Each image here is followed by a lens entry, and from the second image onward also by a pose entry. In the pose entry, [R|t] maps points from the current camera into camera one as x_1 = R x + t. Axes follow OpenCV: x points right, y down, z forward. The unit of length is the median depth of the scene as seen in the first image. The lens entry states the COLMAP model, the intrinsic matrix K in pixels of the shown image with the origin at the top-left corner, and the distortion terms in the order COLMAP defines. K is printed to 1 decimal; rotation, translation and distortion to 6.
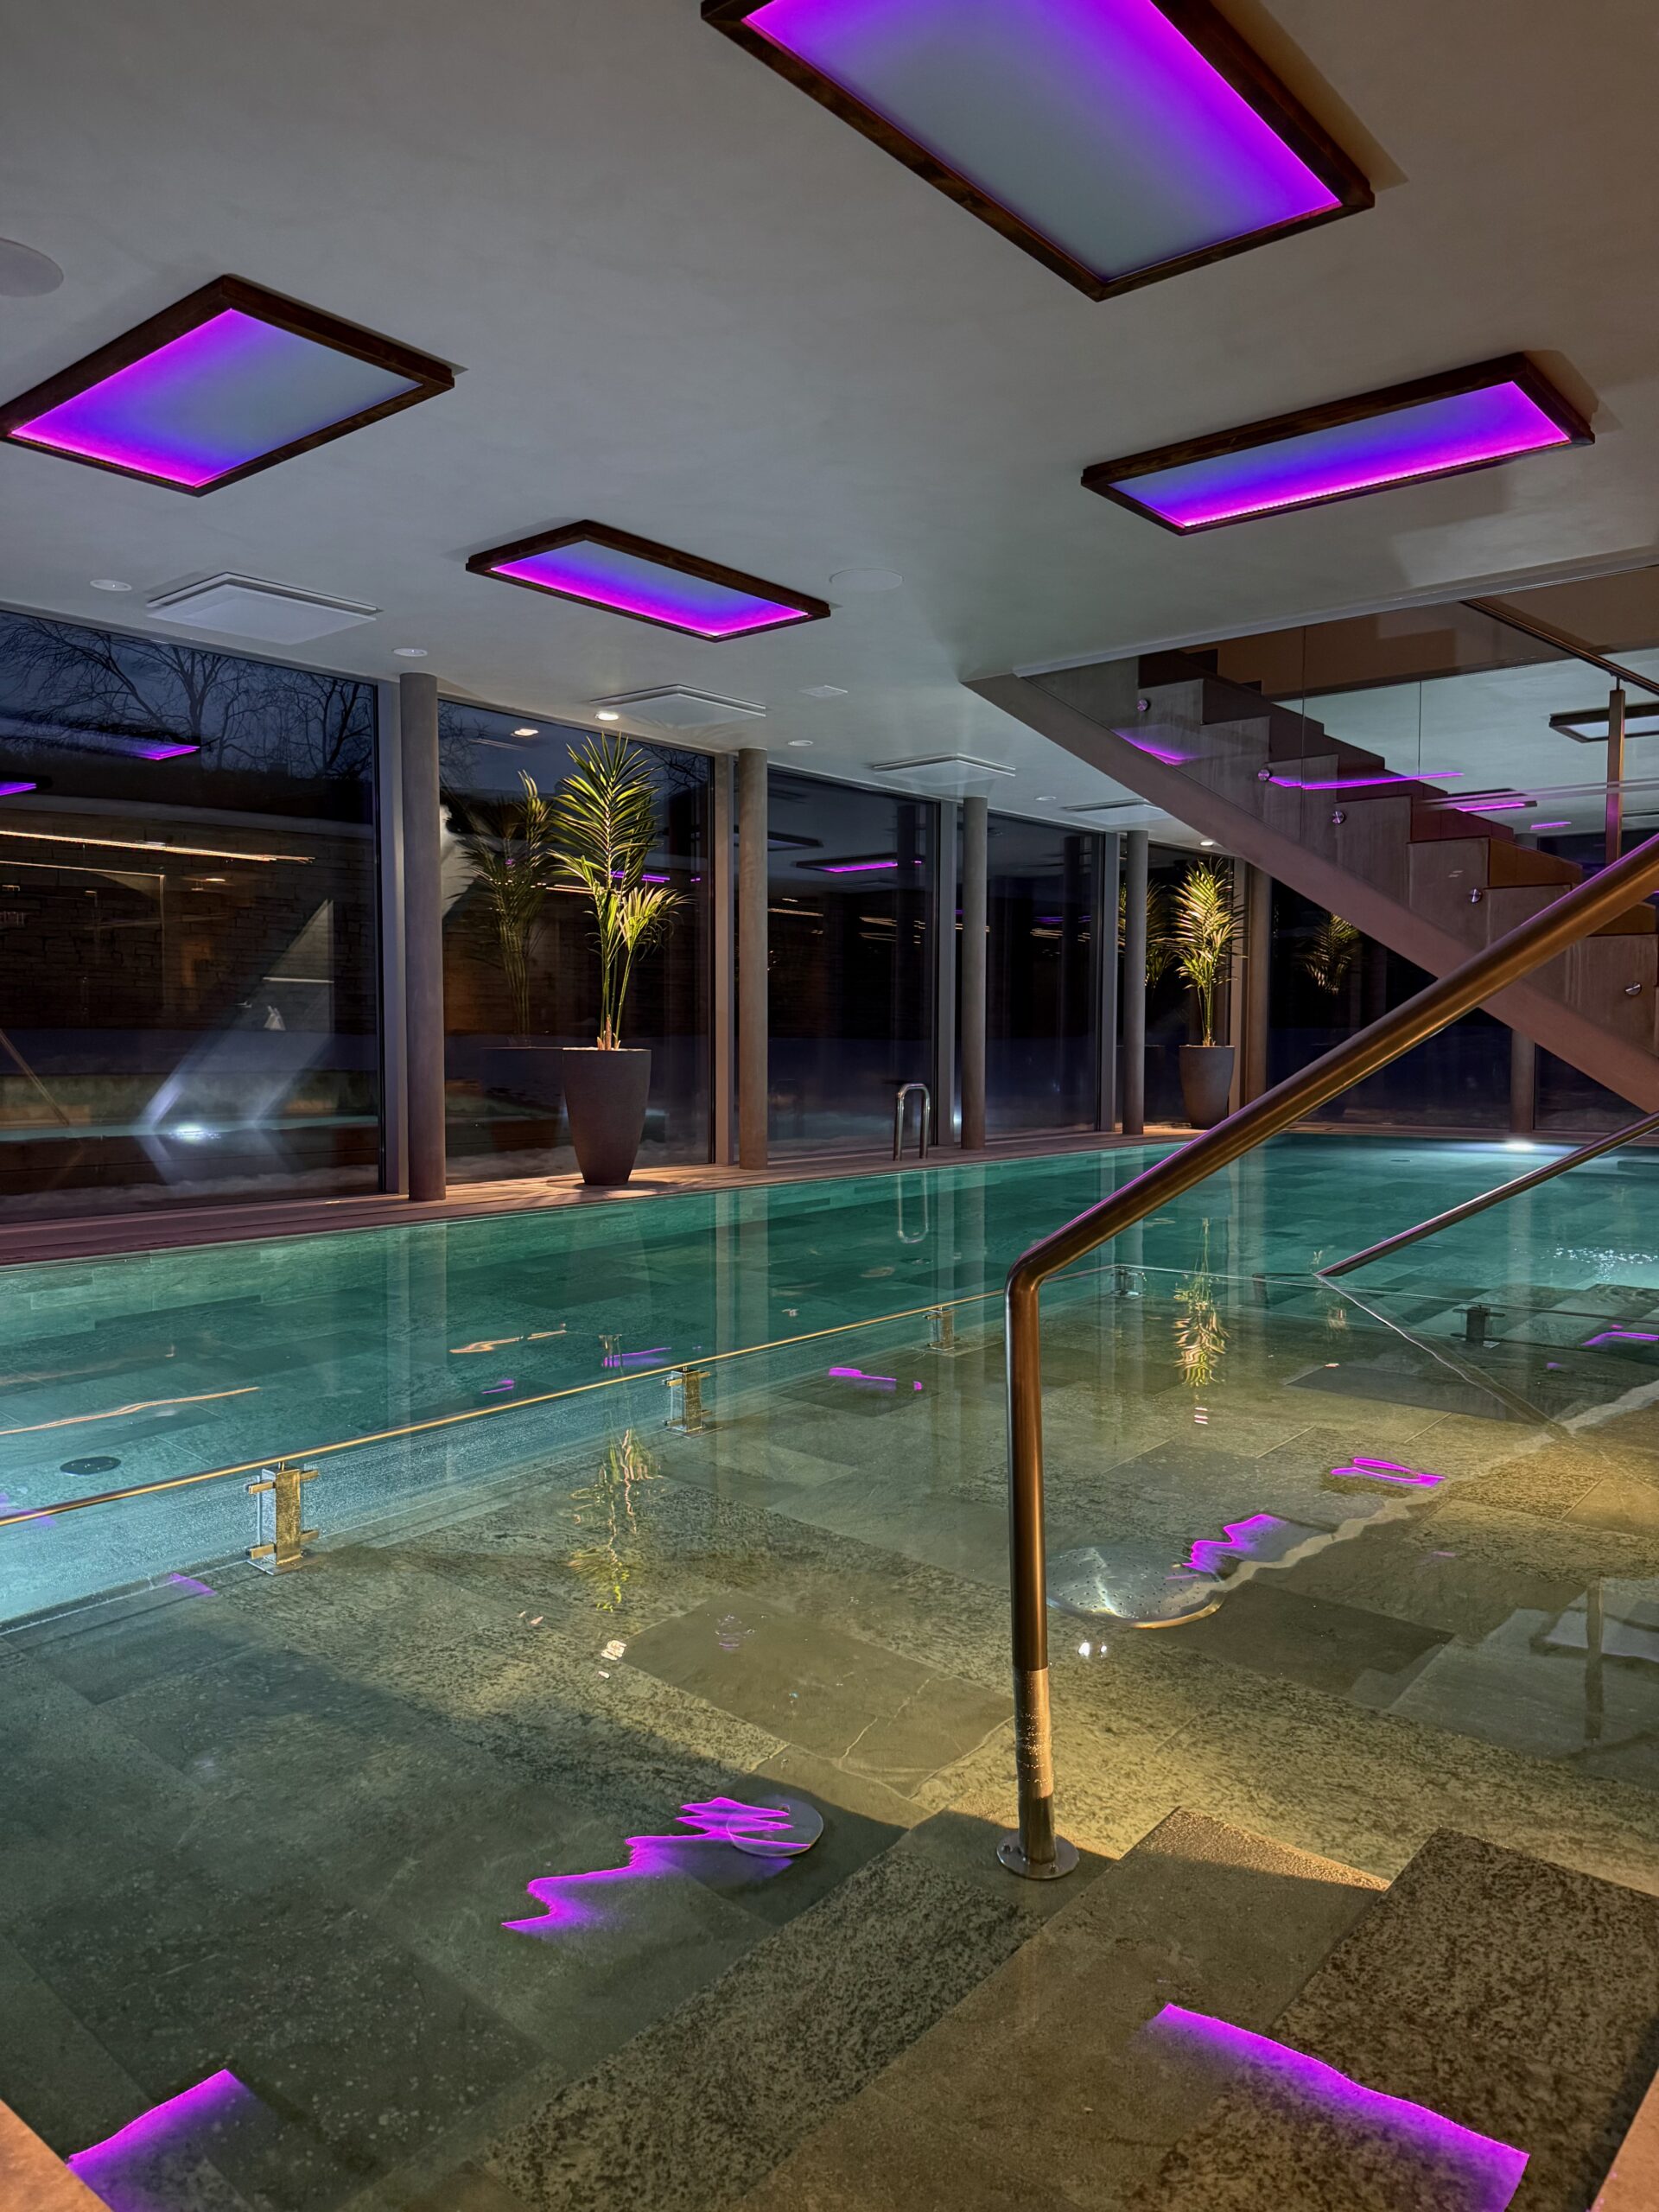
lens RADIAL K [[1518.4, 0, 829.5], [0, 1518.4, 1106.0], [0, 0, 1]] dist [0.132960, -0.249203]
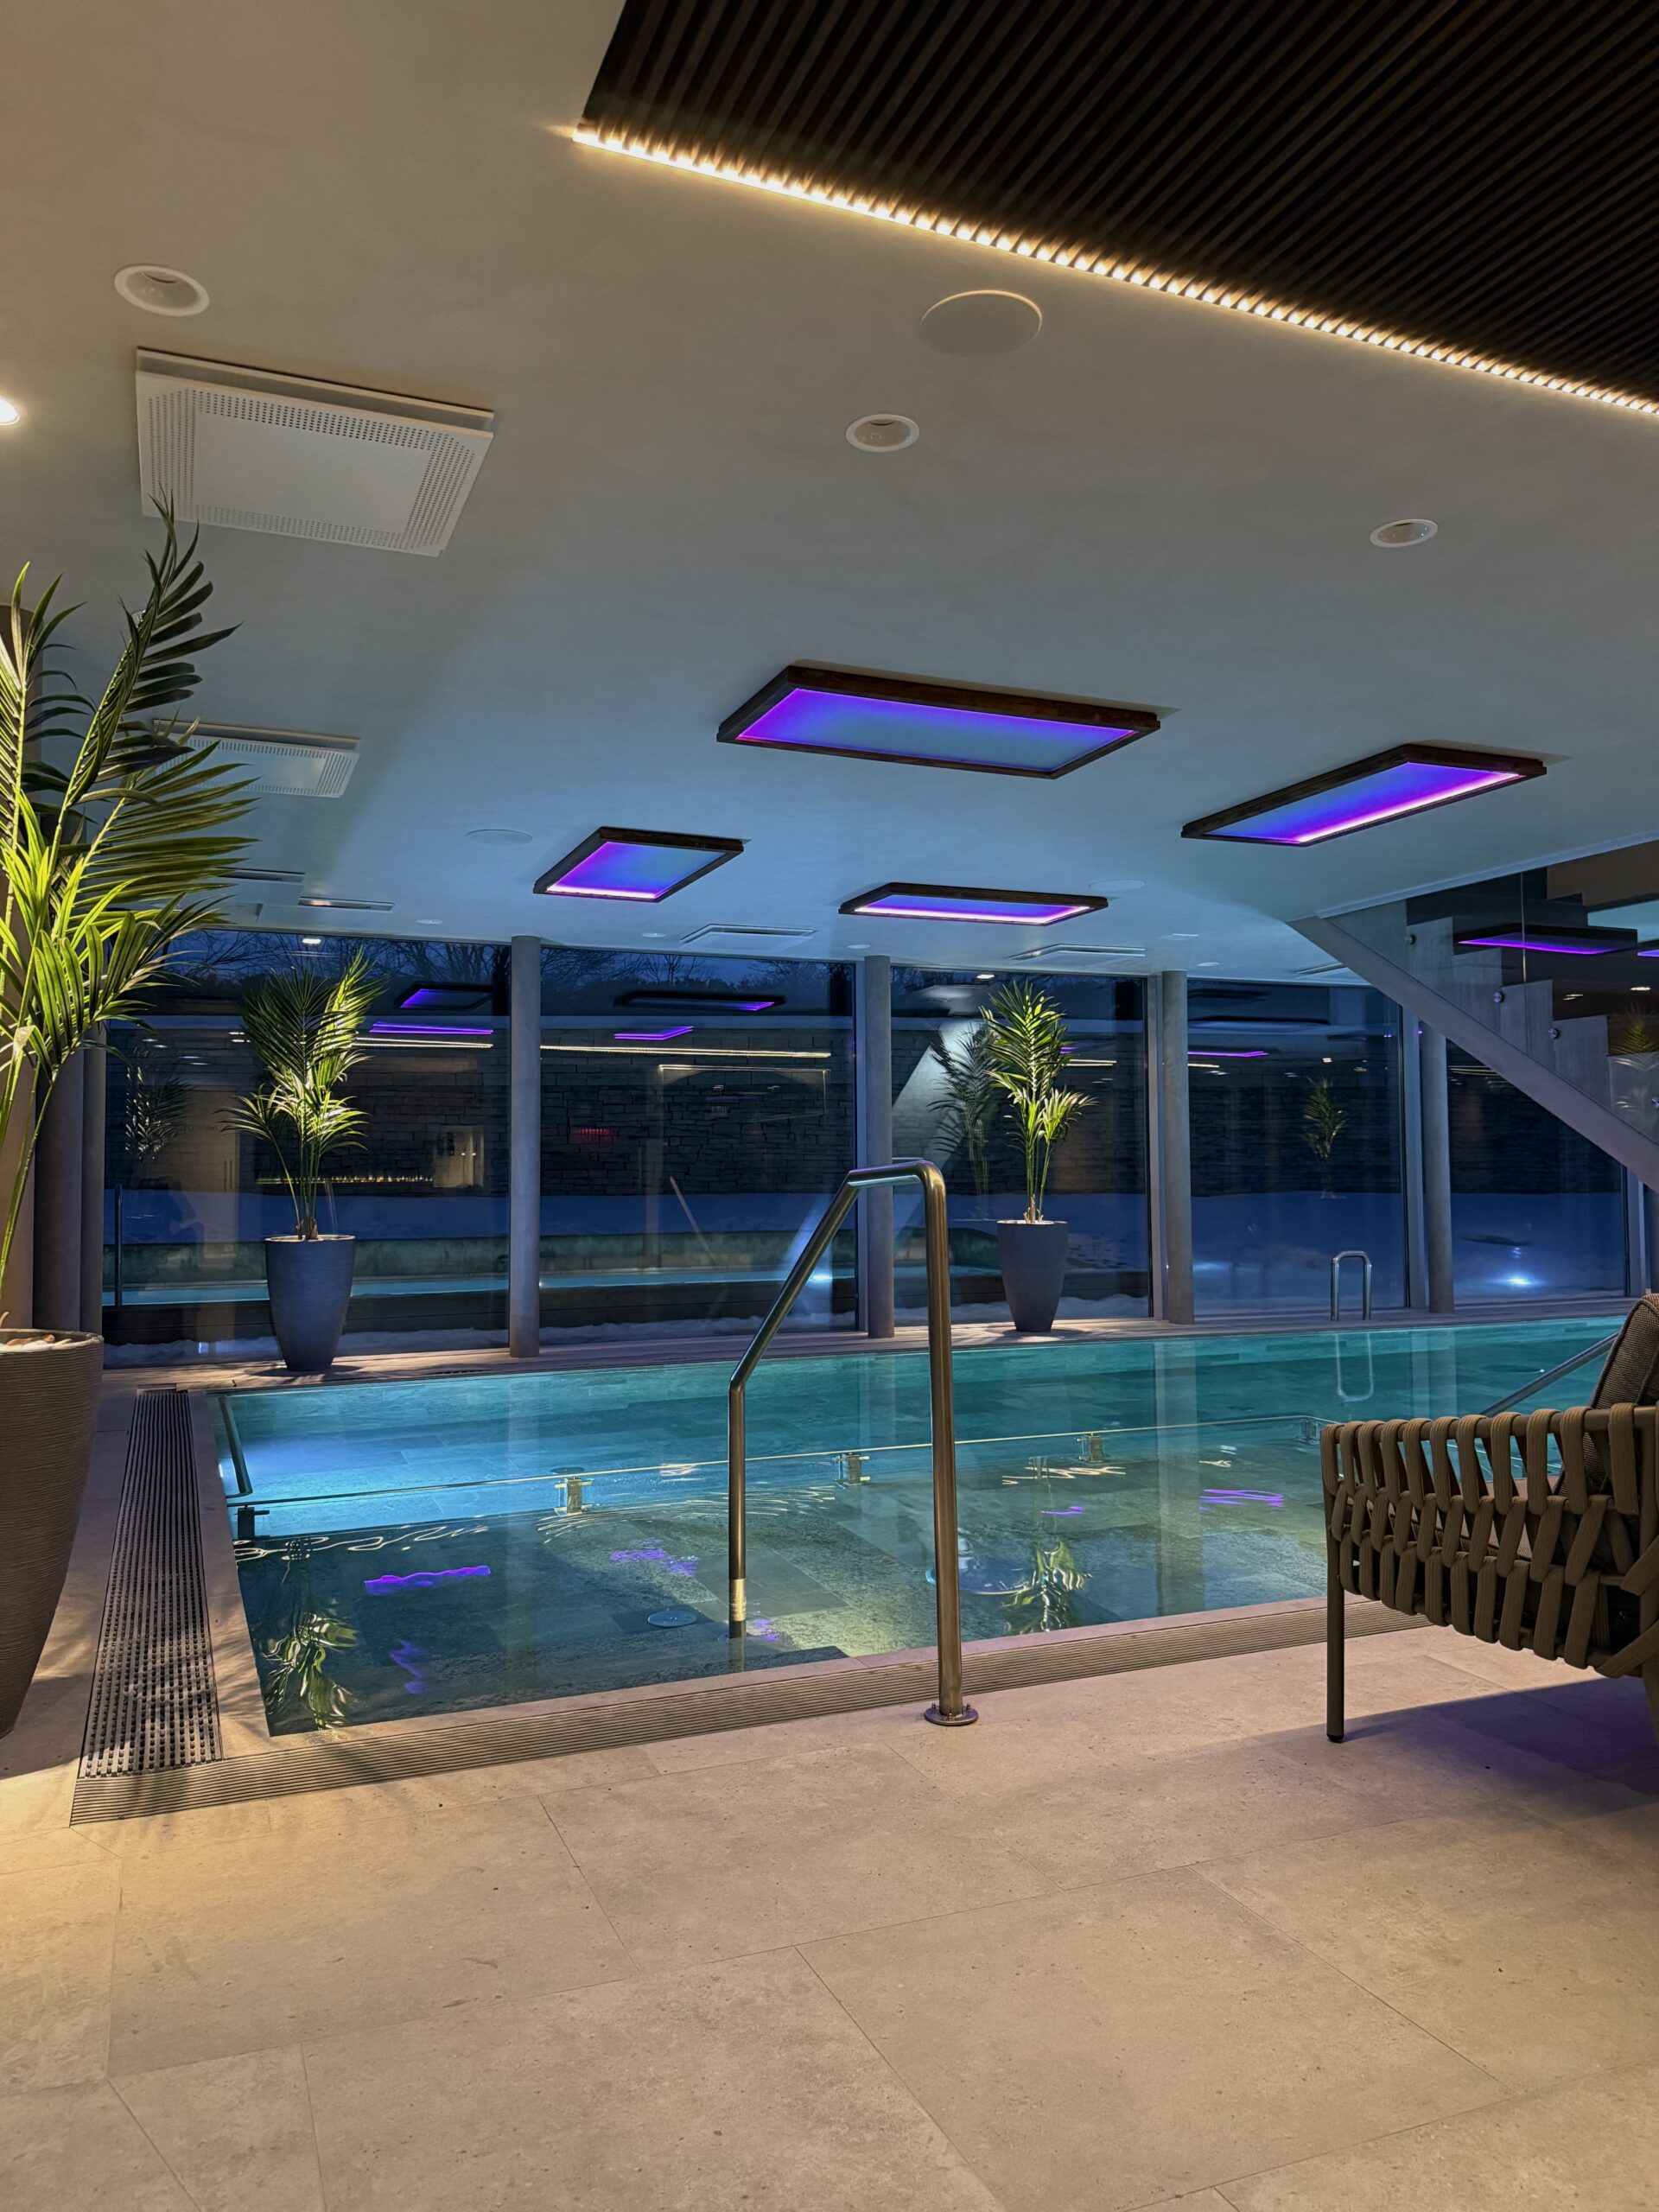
lens RADIAL K [[1518.4, 0, 829.5], [0, 1518.4, 1106.0], [0, 0, 1]] dist [0.132960, -0.249203]
pose [[0.886219, -0.030983, -0.462230, 0.287698], [-0.011547, 0.995974, -0.088897, -0.019222], [0.463123, 0.084119, 0.882293, -0.194033]]
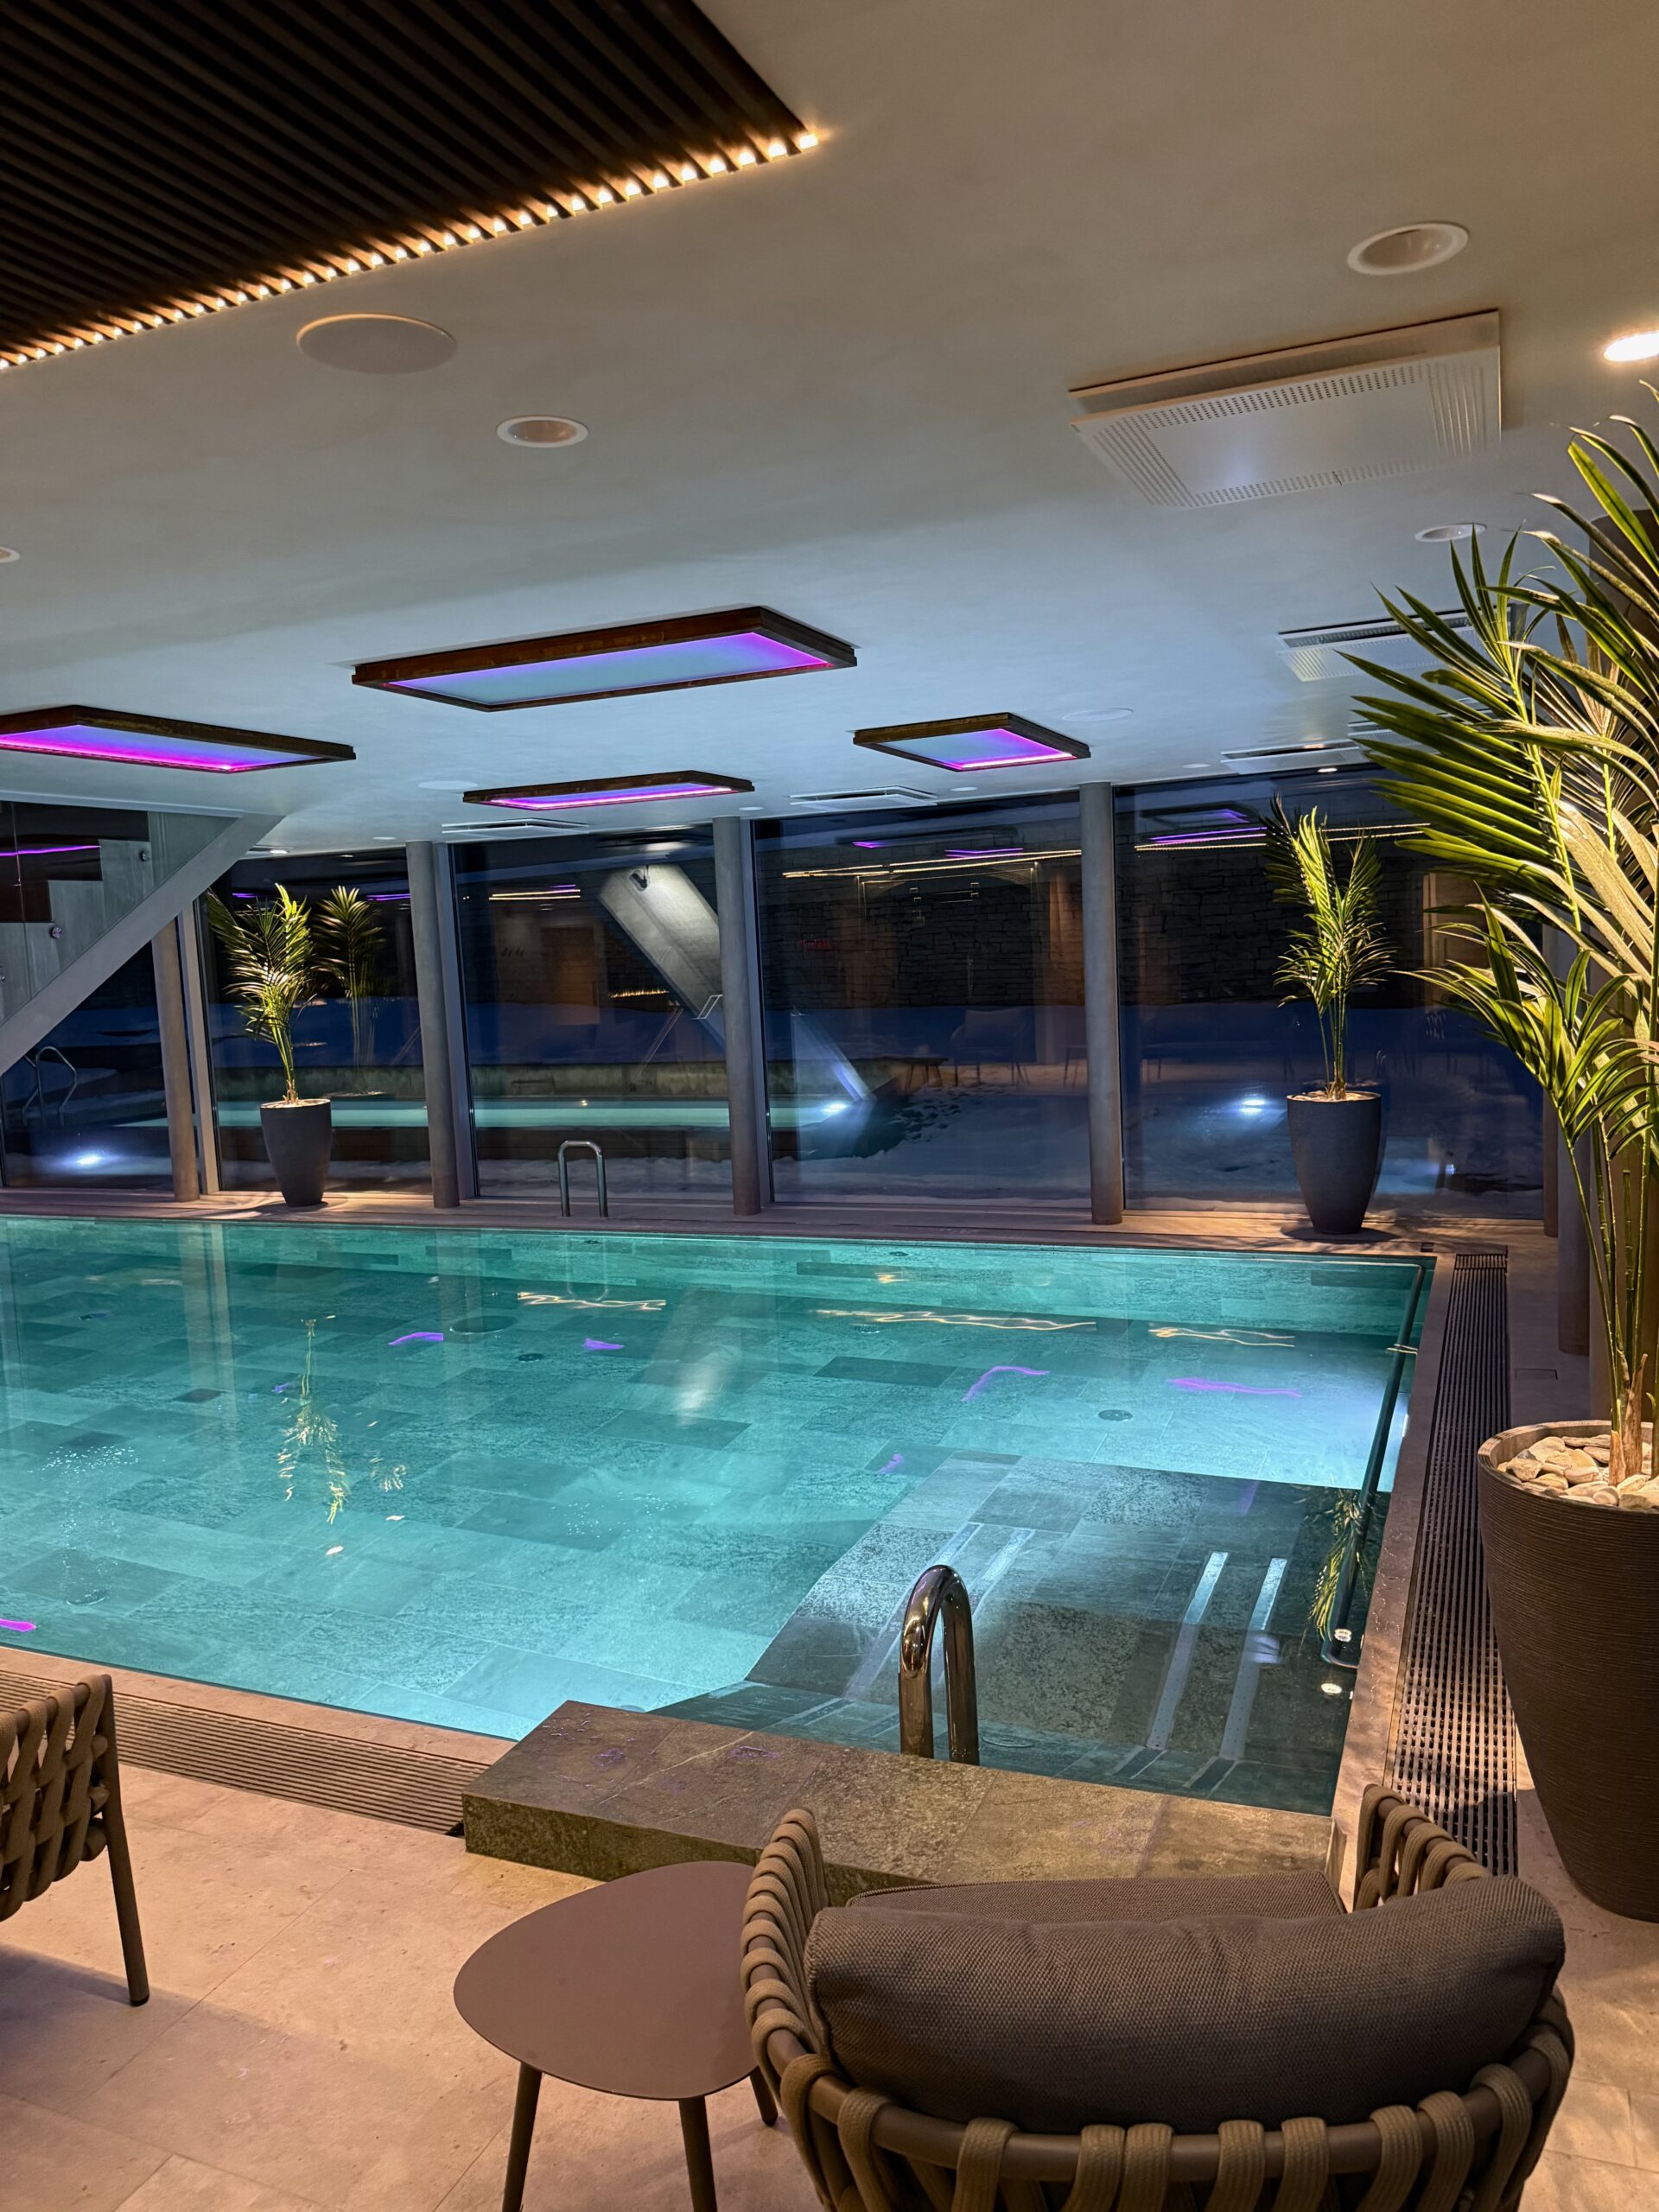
lens RADIAL K [[1518.4, 0, 829.5], [0, 1518.4, 1106.0], [0, 0, 1]] dist [0.132960, -0.249203]
pose [[0.263404, 0.085977, -0.960847, 1.249270], [0.005337, 0.995875, 0.090574, -0.152268], [0.964671, -0.028985, 0.261859, 1.090992]]
